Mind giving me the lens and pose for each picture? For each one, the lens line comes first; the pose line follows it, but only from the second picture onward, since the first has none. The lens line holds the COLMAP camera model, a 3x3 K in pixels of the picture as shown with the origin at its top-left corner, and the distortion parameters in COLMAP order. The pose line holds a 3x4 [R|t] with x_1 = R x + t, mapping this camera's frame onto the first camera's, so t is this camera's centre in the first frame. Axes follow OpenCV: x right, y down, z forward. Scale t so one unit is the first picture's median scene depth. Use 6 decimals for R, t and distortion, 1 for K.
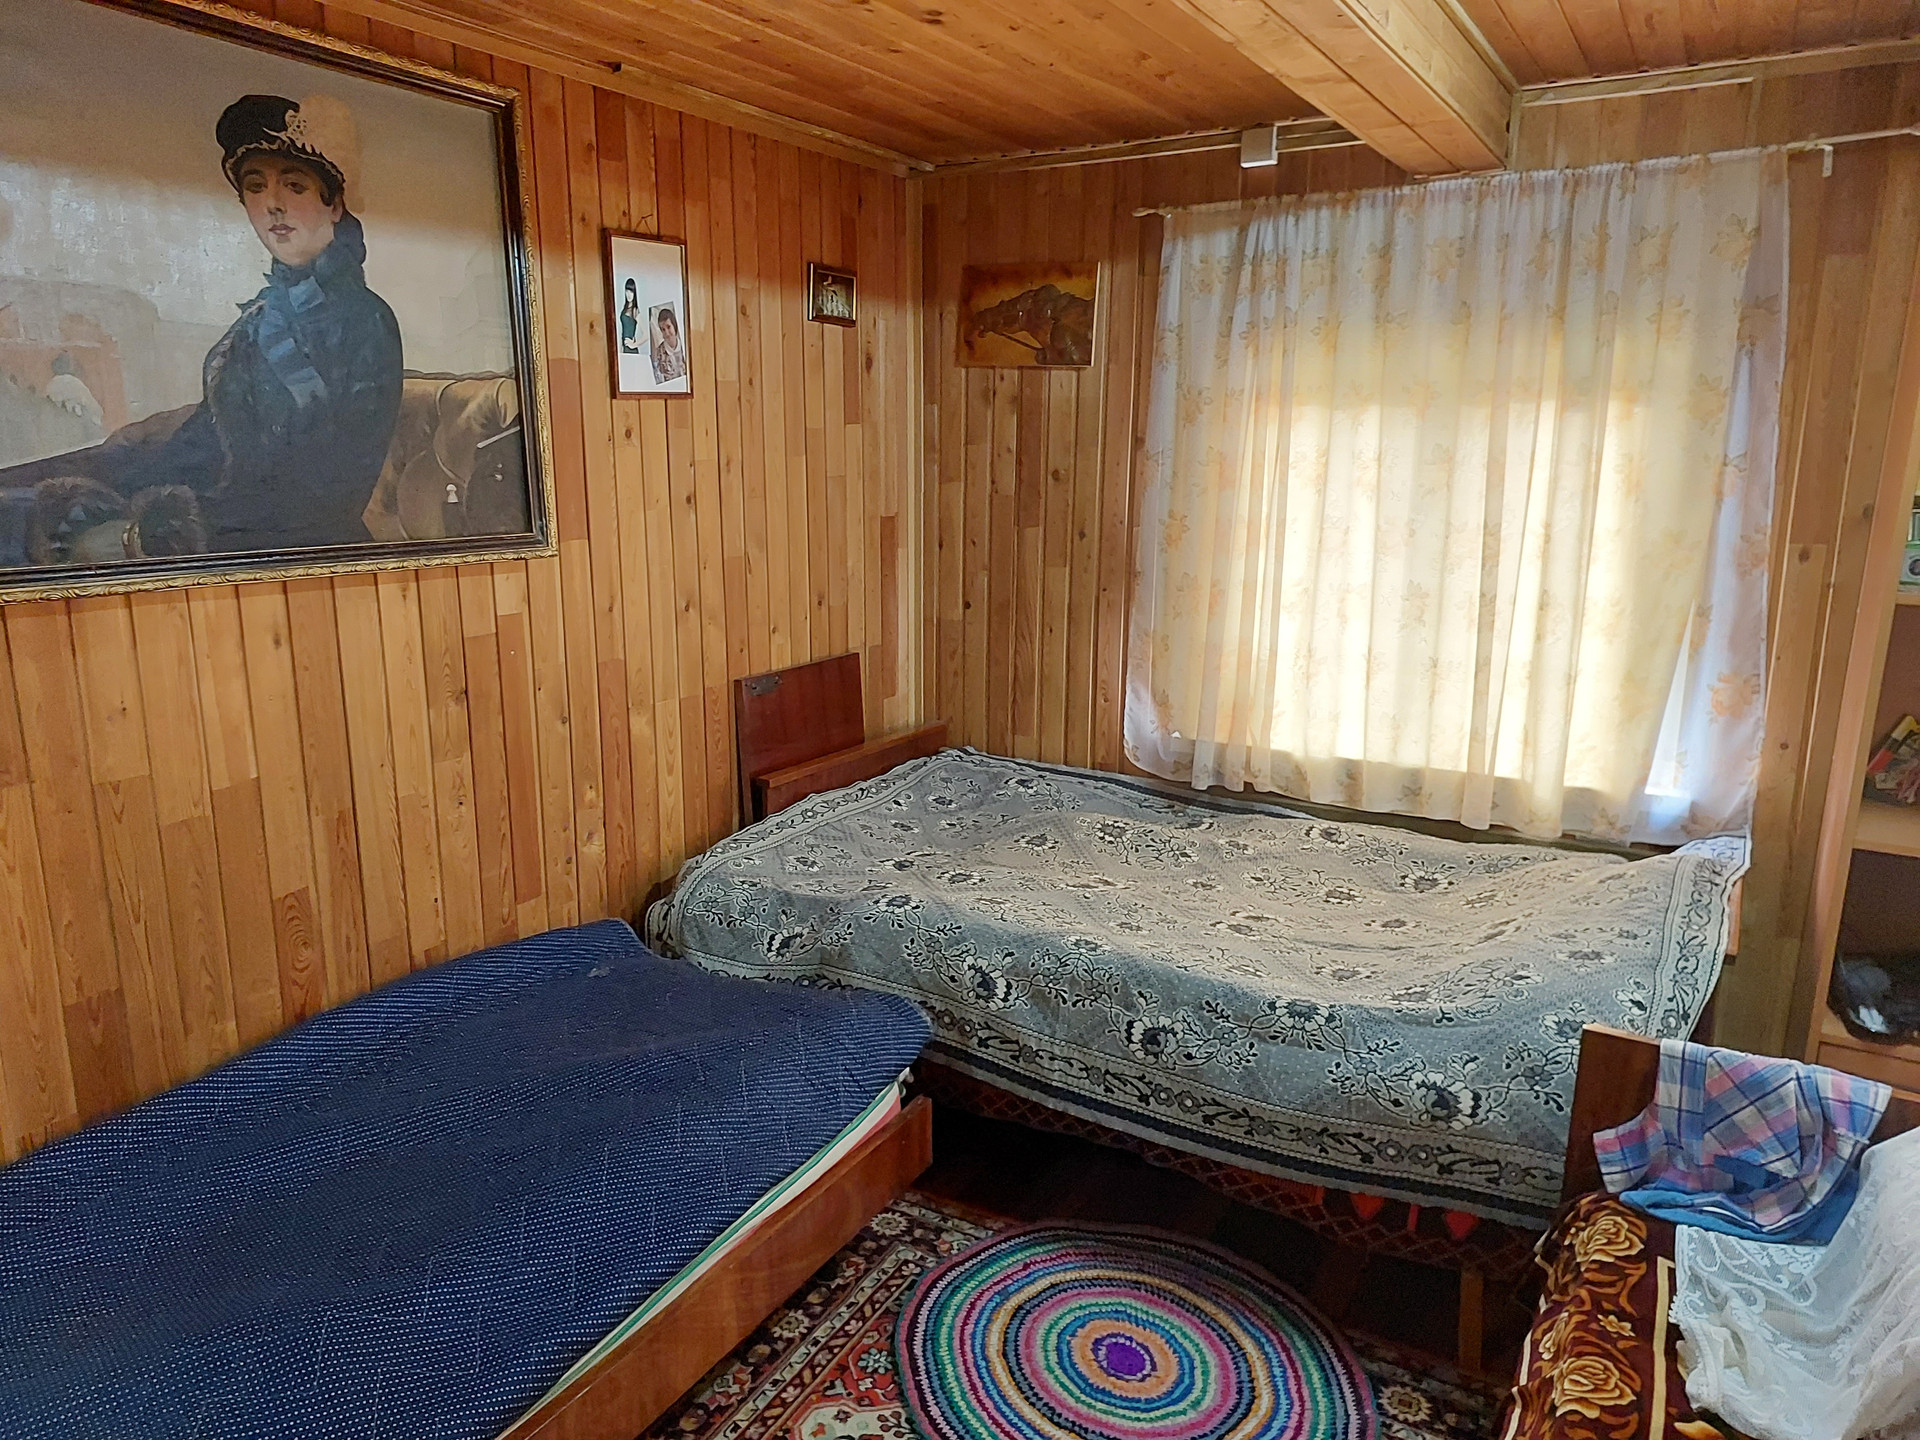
lens RADIAL K [[1346.4, 0, 960.0], [0, 1346.4, 720.0], [0, 0, 1]] dist [0.005182, -0.003432]
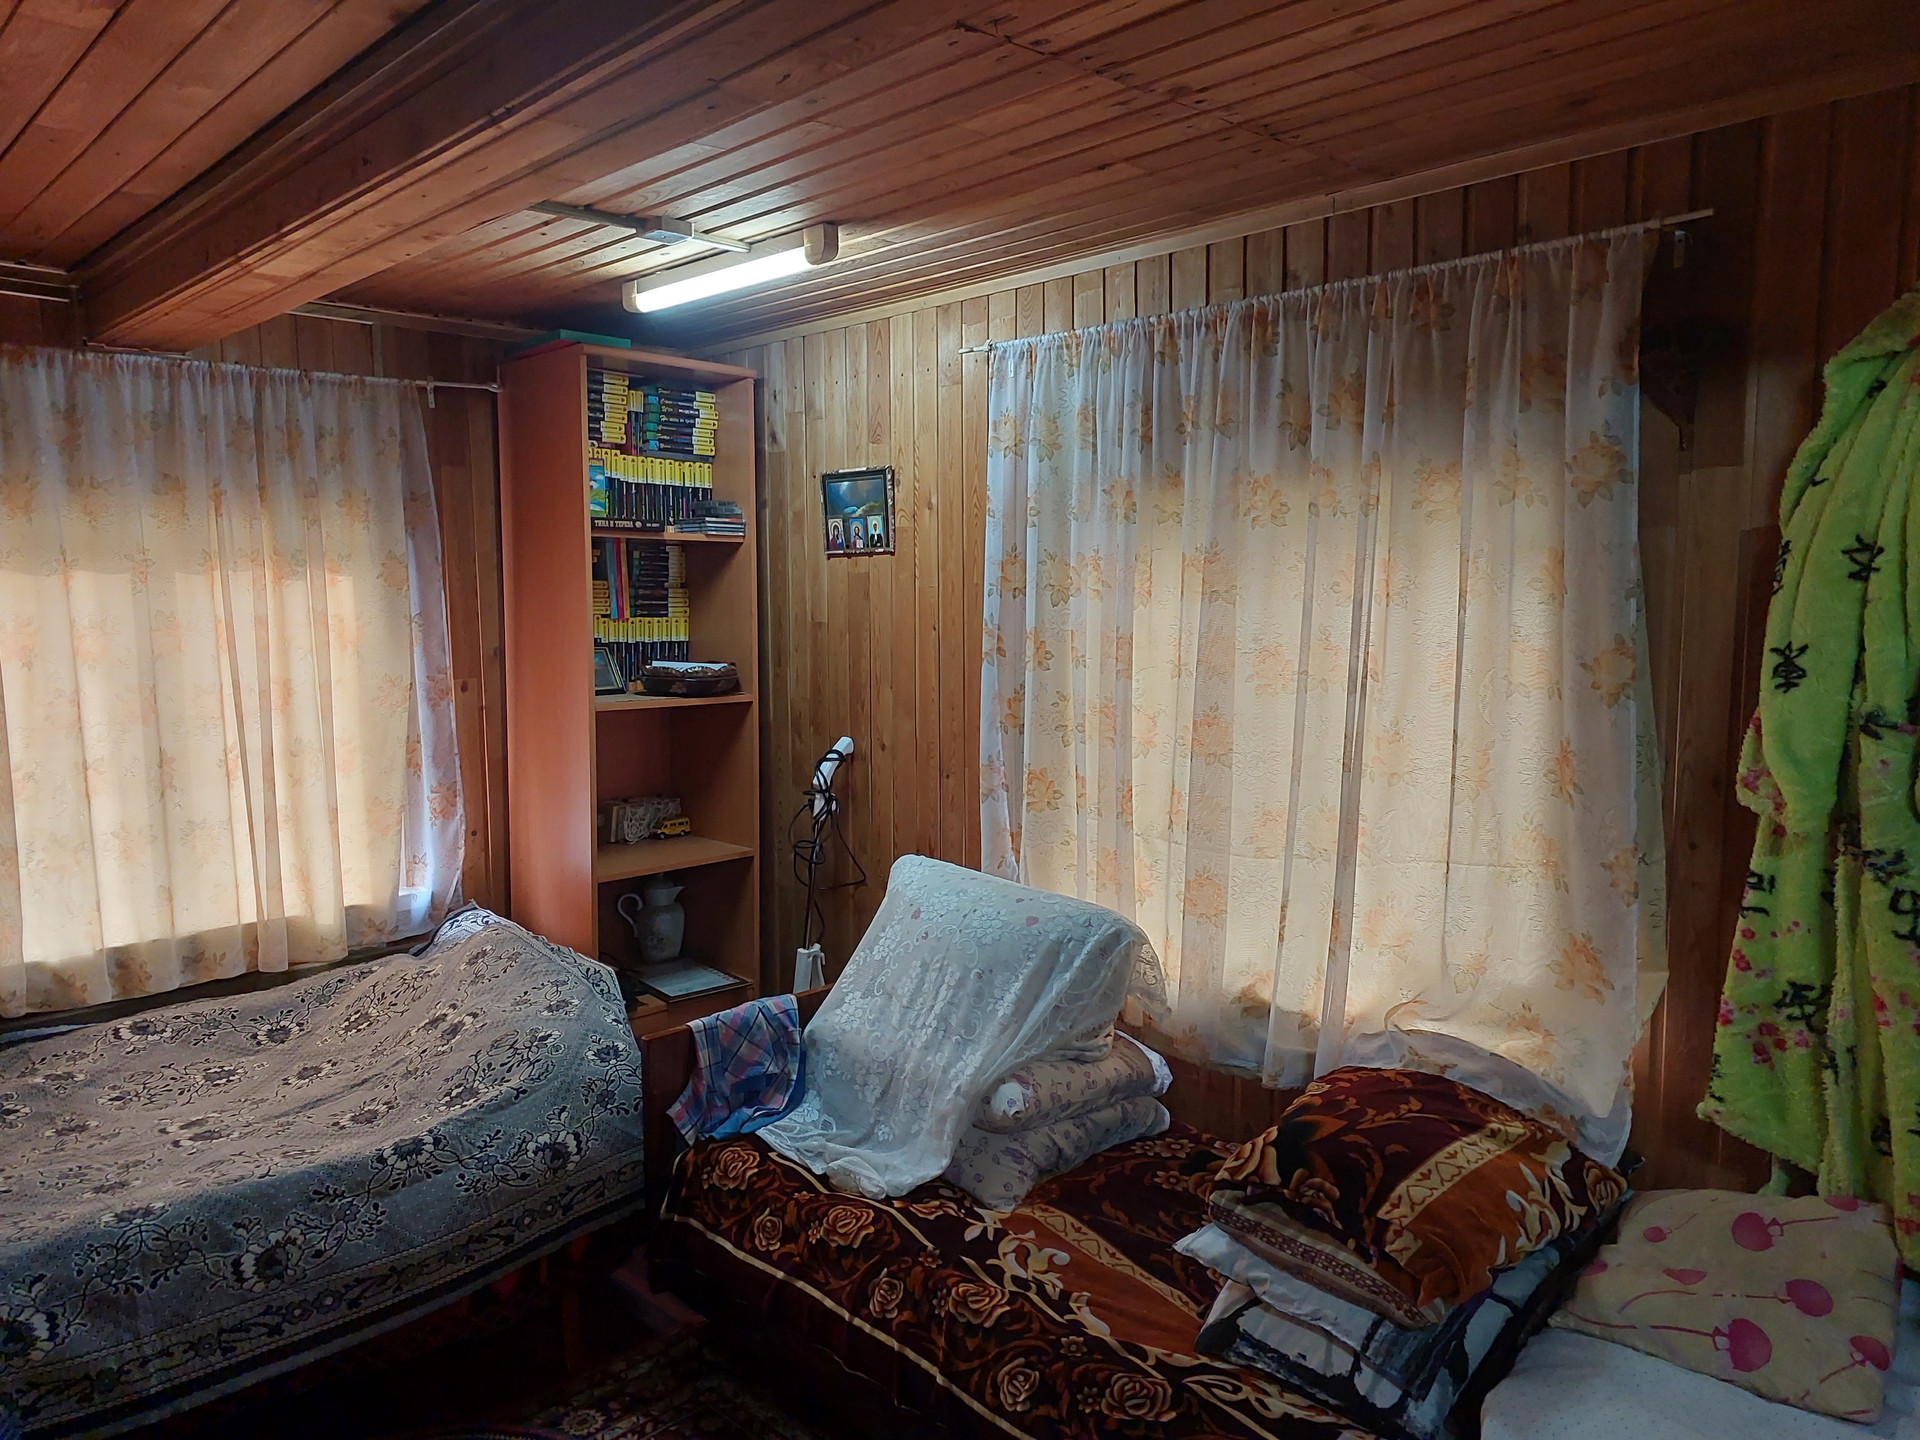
lens RADIAL K [[1279.2, 0, 960.0], [0, 1279.2, 720.0], [0, 0, 1]] dist [-0.004056, 0.041830]
pose [[0.247480, -0.112665, 0.962320, -0.471247], [0.203334, 0.977138, 0.062108, -0.071806], [-0.947317, 0.180302, 0.264731, 0.222252]]
